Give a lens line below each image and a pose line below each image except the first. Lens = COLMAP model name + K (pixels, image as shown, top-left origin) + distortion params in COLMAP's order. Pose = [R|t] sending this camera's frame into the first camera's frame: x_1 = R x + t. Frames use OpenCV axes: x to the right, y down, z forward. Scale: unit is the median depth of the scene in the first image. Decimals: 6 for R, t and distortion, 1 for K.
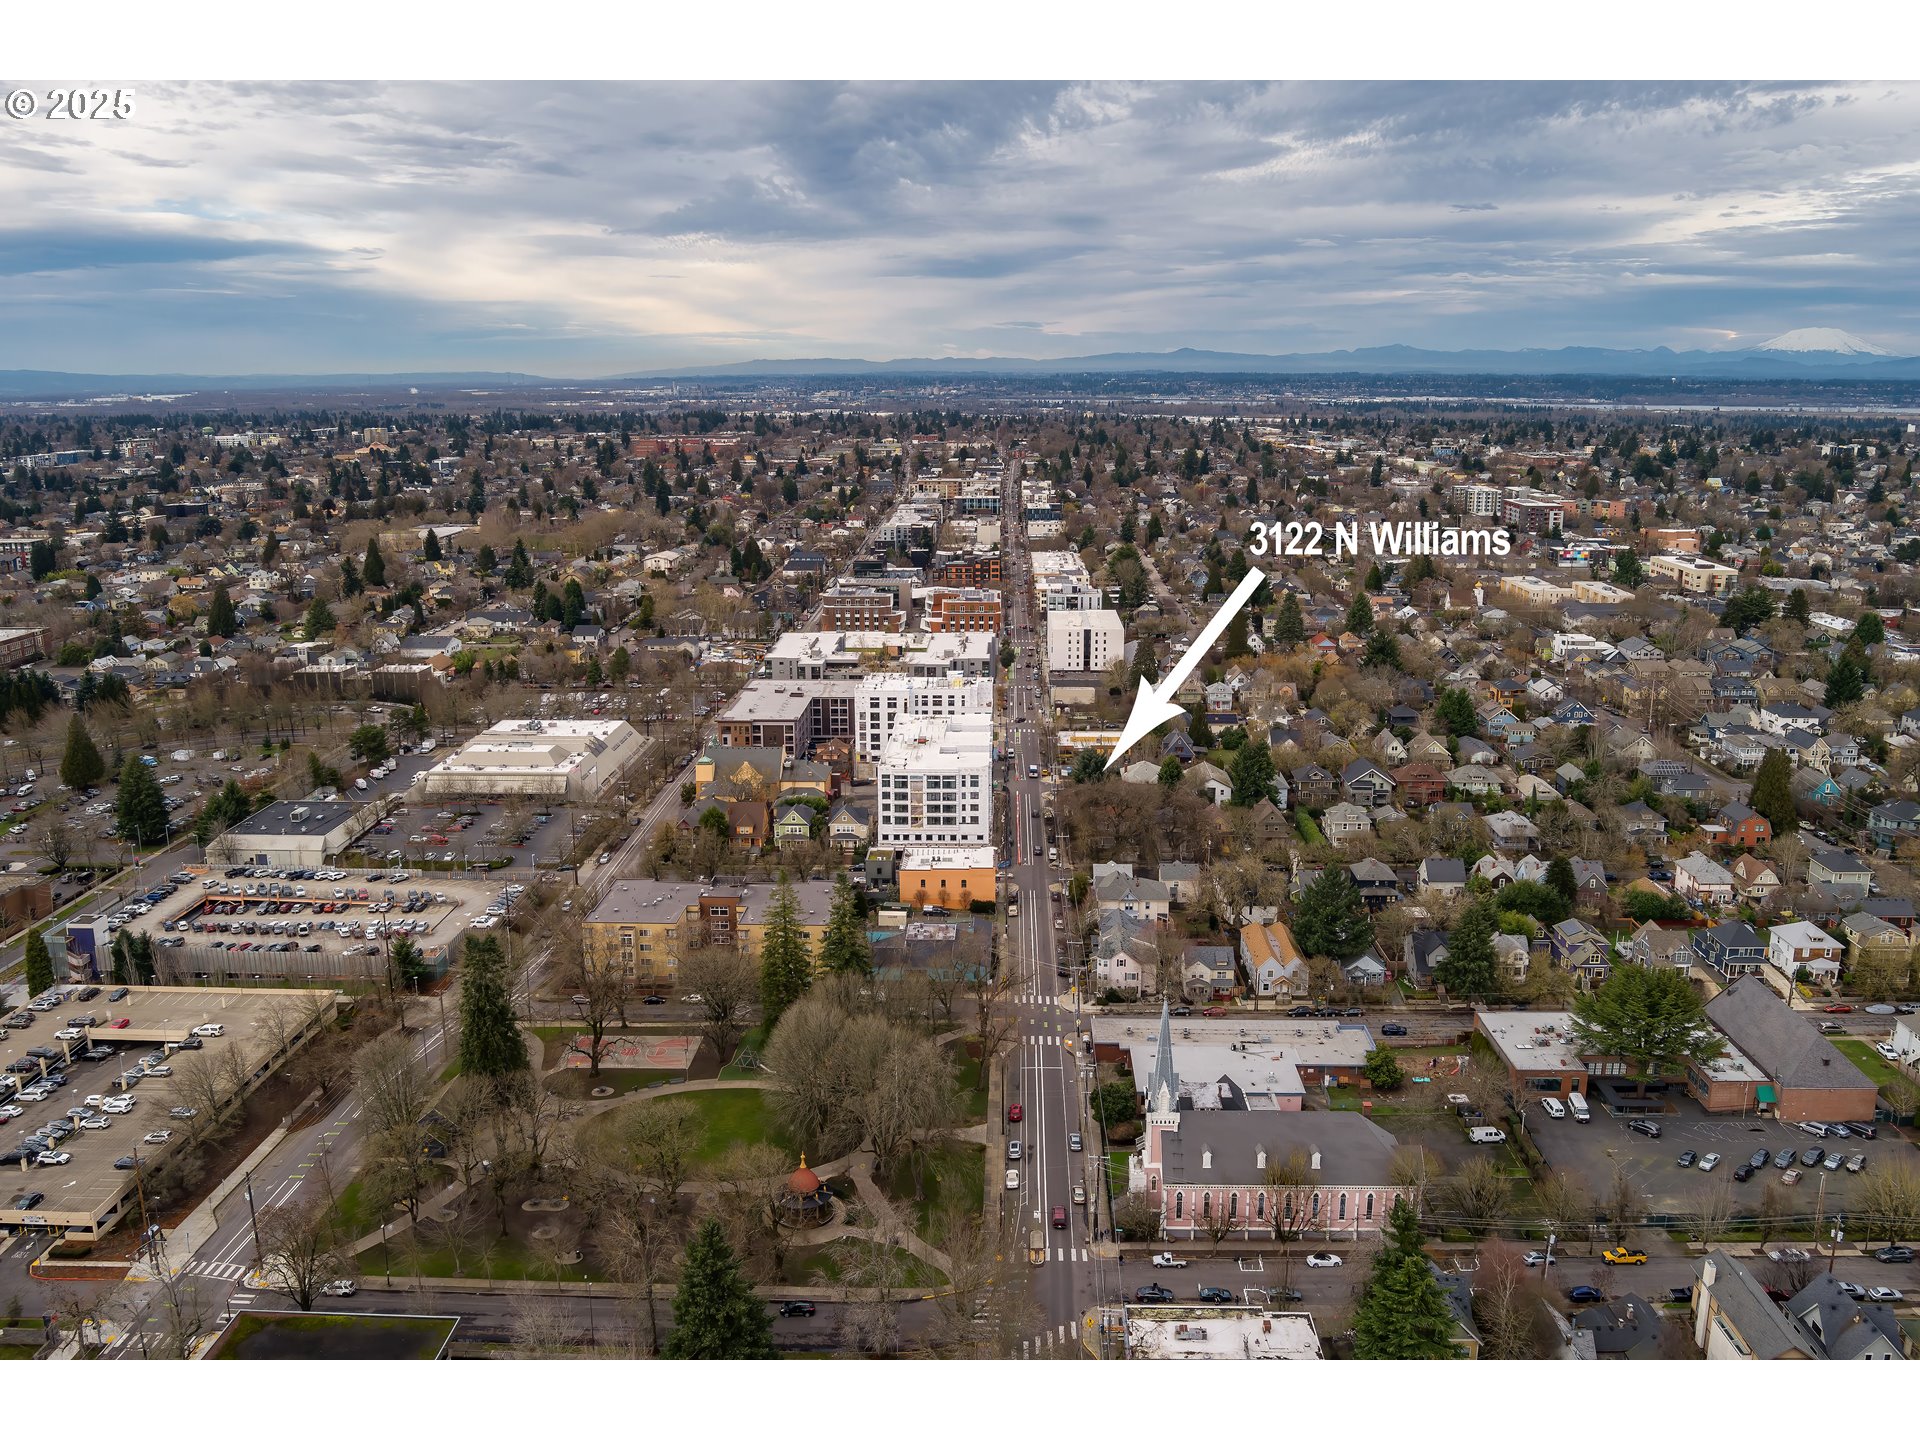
lens RADIAL K [[1633.5, 0, 960.7], [0, 1633.5, 722.1], [0, 0, 1]] dist [-0.087959, 0.033499]
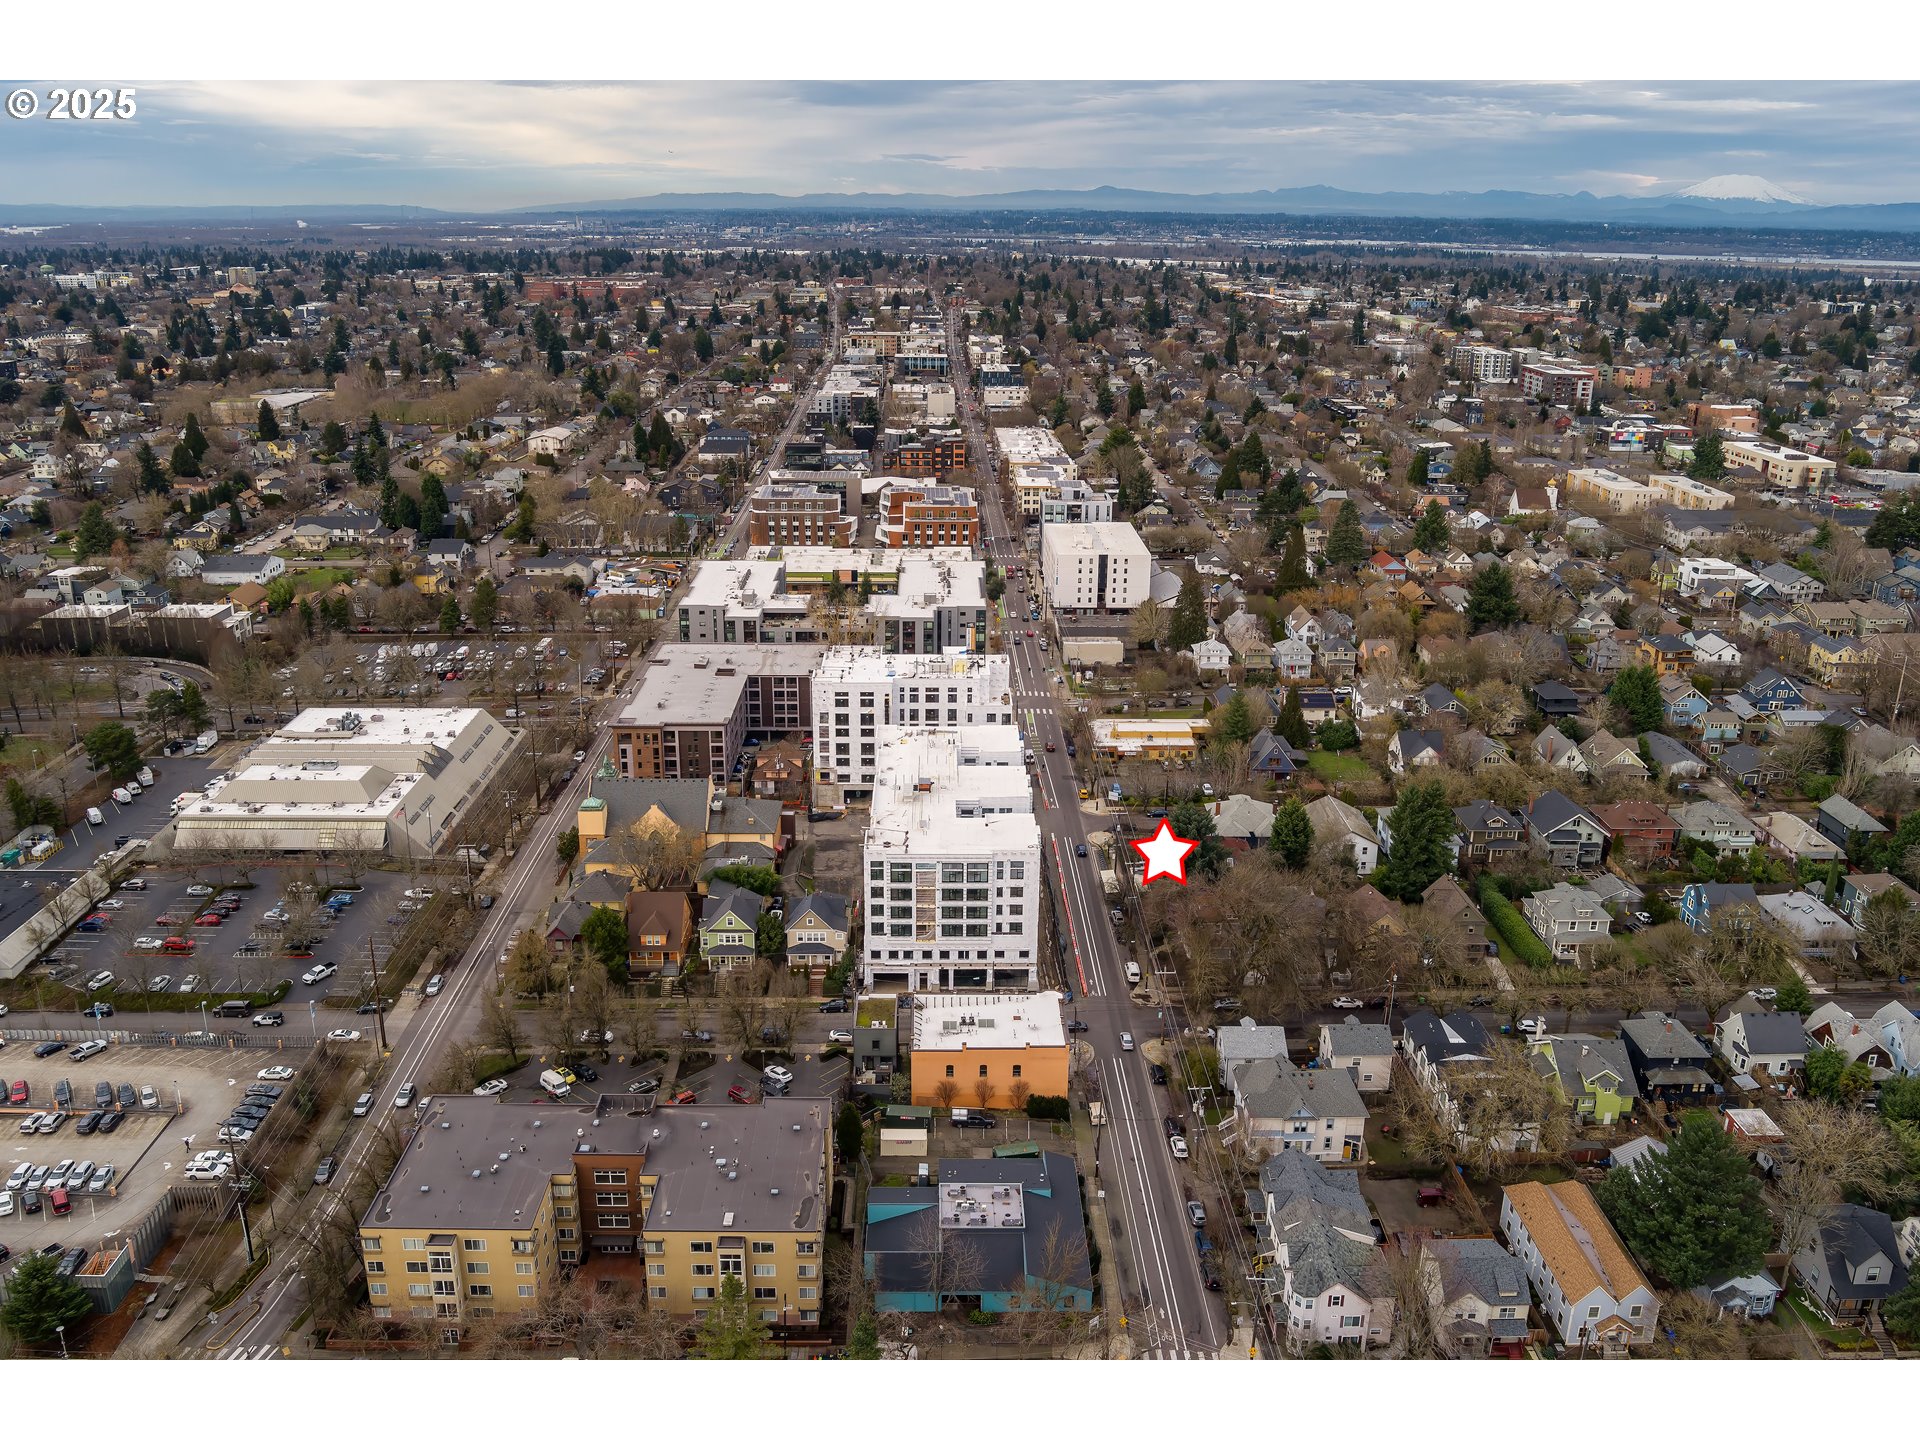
lens RADIAL K [[1633.5, 0, 959.9], [0, 1633.5, 720.2], [0, 0, 1]] dist [-0.087959, 0.033499]
pose [[0.998654, -0.003731, 0.051724, -0.026832], [-0.001135, 0.995598, 0.093719, -0.047135], [-0.051846, -0.093652, 0.994254, 0.218582]]
